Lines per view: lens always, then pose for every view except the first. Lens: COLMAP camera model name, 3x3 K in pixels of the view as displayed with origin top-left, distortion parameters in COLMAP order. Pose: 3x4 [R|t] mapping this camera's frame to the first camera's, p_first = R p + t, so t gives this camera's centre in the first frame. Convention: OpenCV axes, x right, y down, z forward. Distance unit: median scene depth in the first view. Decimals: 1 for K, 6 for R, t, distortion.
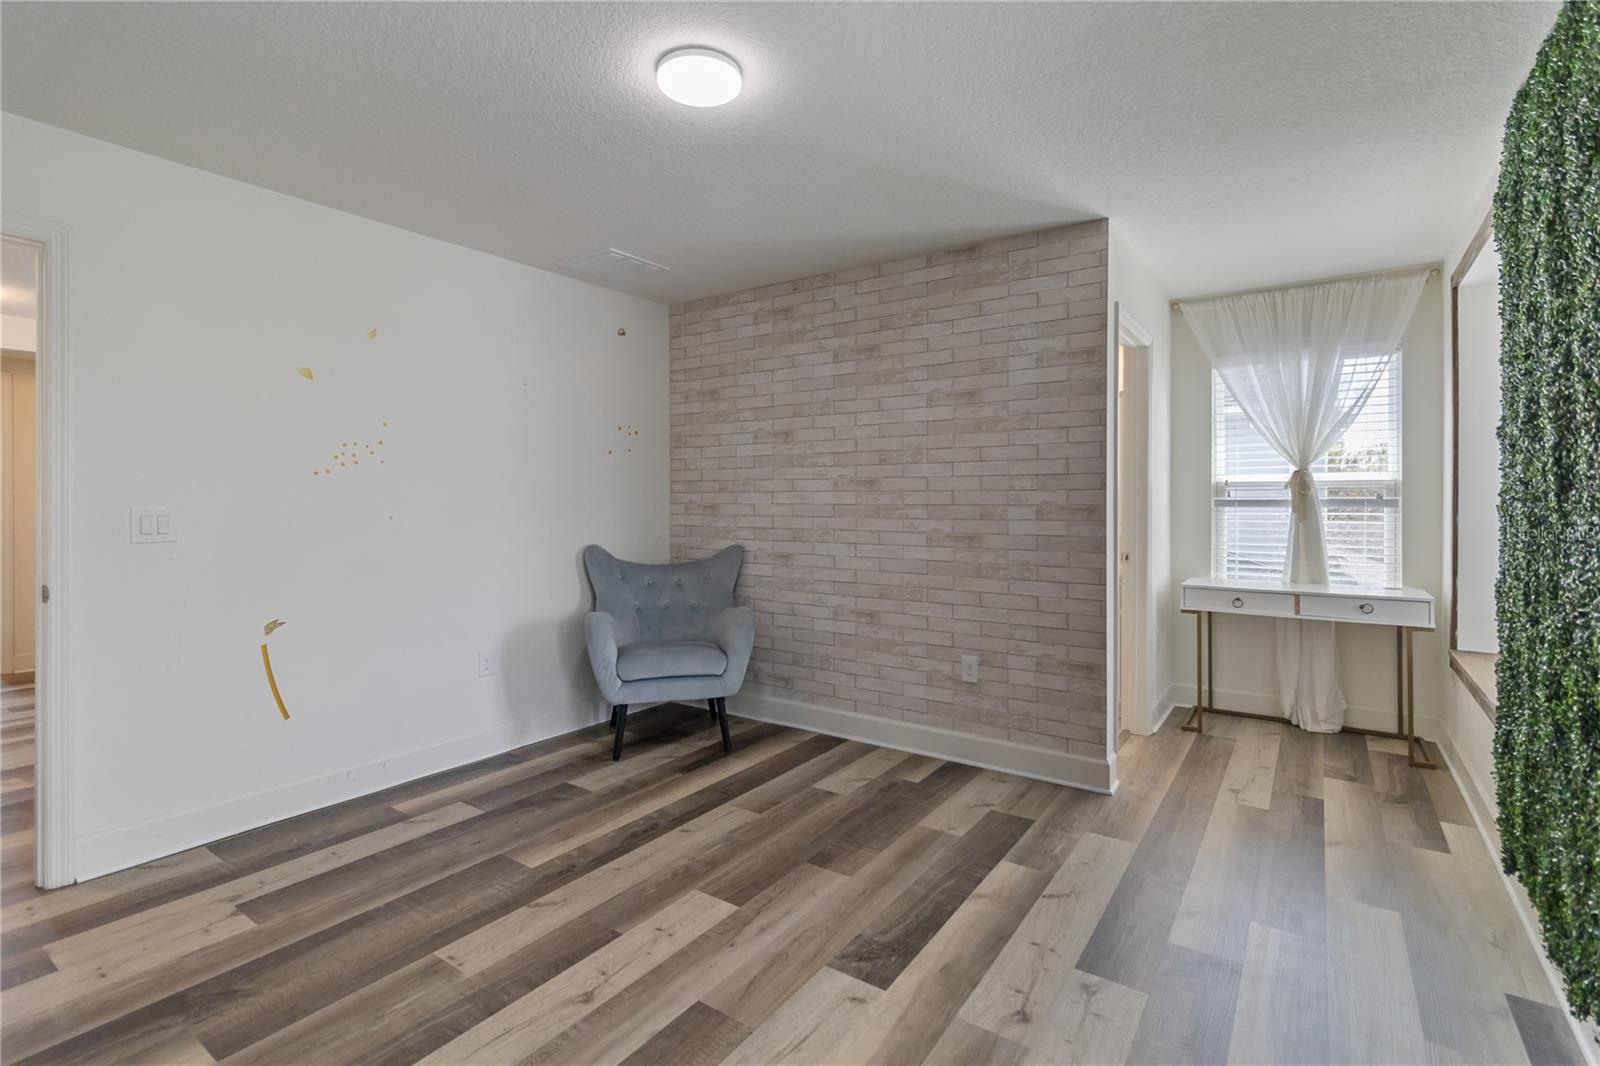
lens RADIAL K [[745.4, 0, 804.3], [0, 745.4, 500.4], [0, 0, 1]] dist [0.006661, 0.000223]
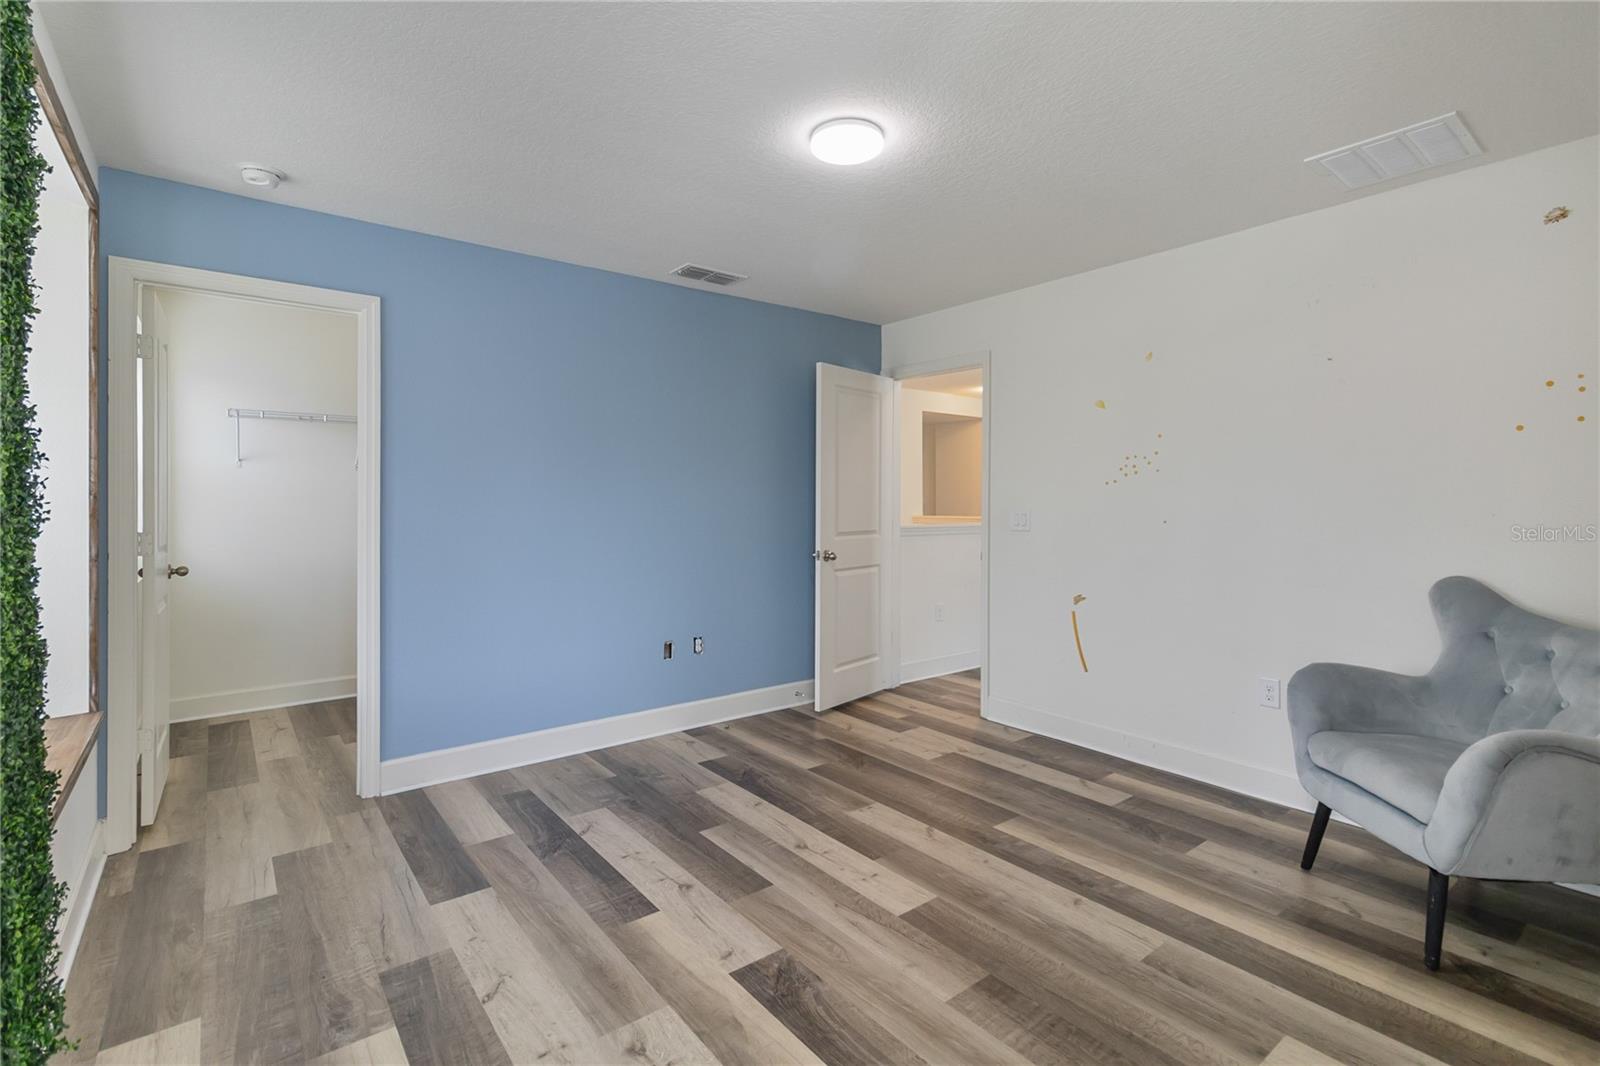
lens RADIAL K [[745.4, 0, 807.0], [0, 745.4, 501.1], [0, 0, 1]] dist [0.006661, 0.000223]
pose [[-0.289421, 0.000684, -0.957202, 0.703653], [-0.001343, 0.999998, 0.001120, -0.007918], [0.957201, 0.001610, -0.289419, 0.913883]]
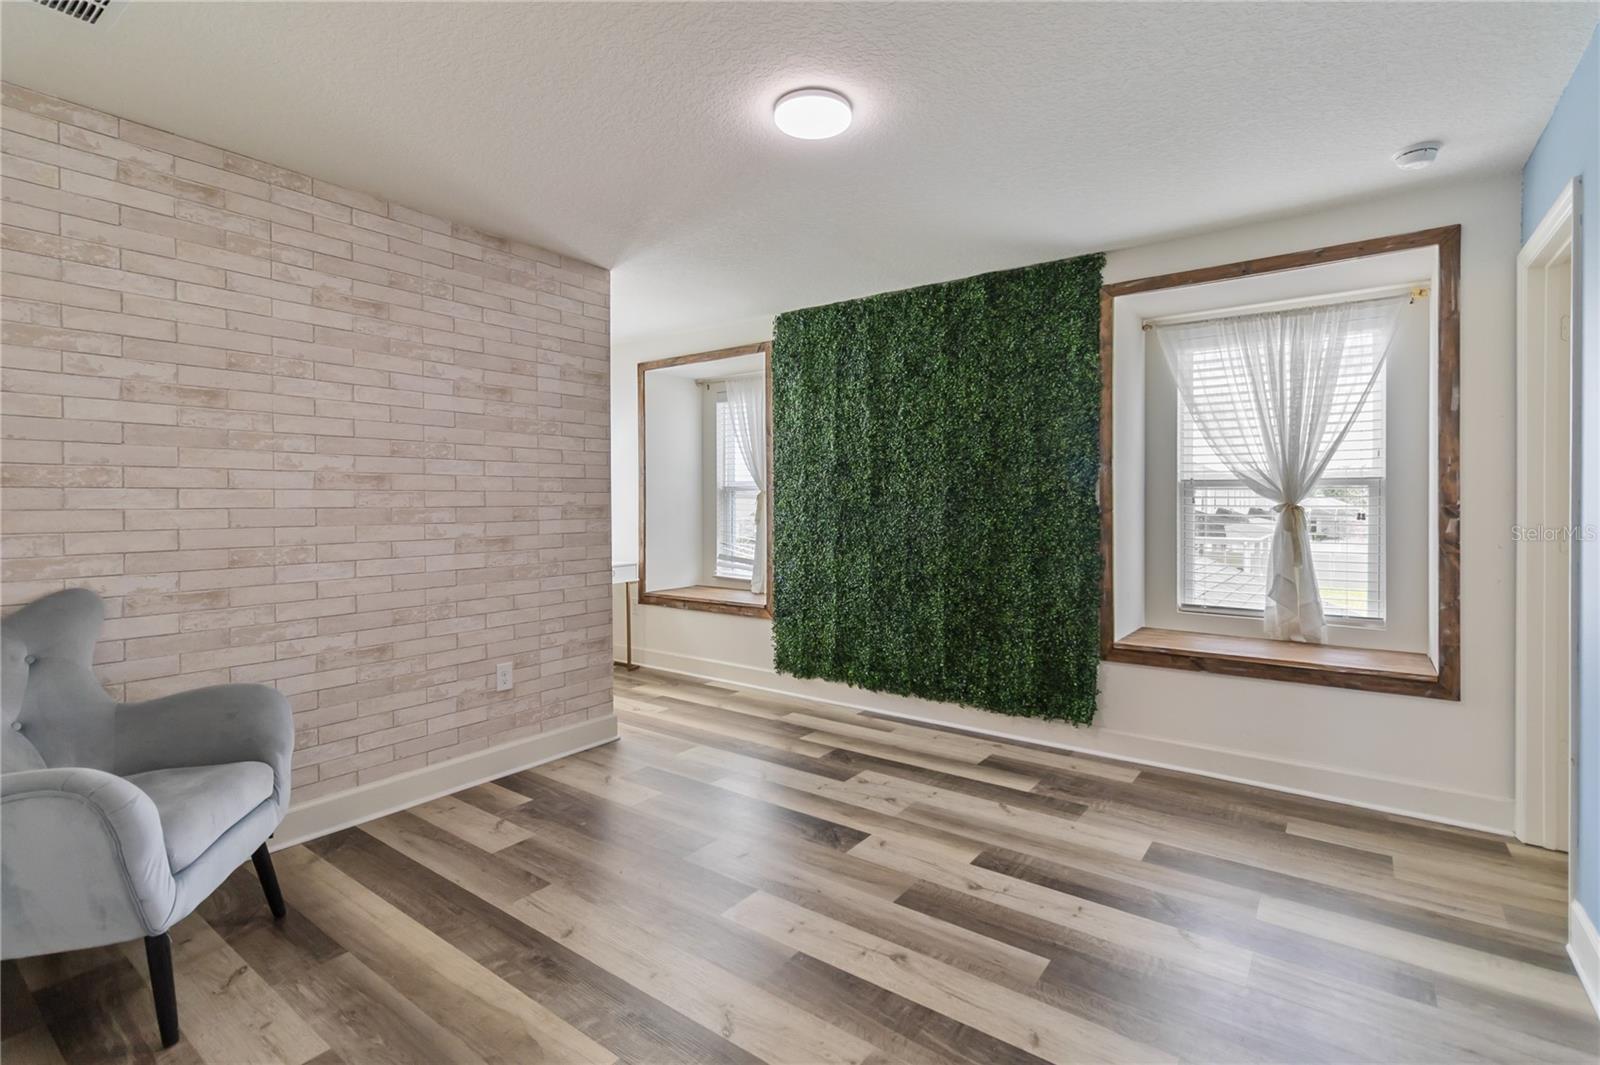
lens RADIAL K [[745.4, 0, 804.2], [0, 745.4, 502.3], [0, 0, 1]] dist [0.006661, 0.000223]
pose [[0.031333, -0.003300, 0.999504, -0.881589], [0.002954, 0.999990, 0.003209, -0.001461], [-0.999505, 0.002852, 0.031343, 0.703206]]
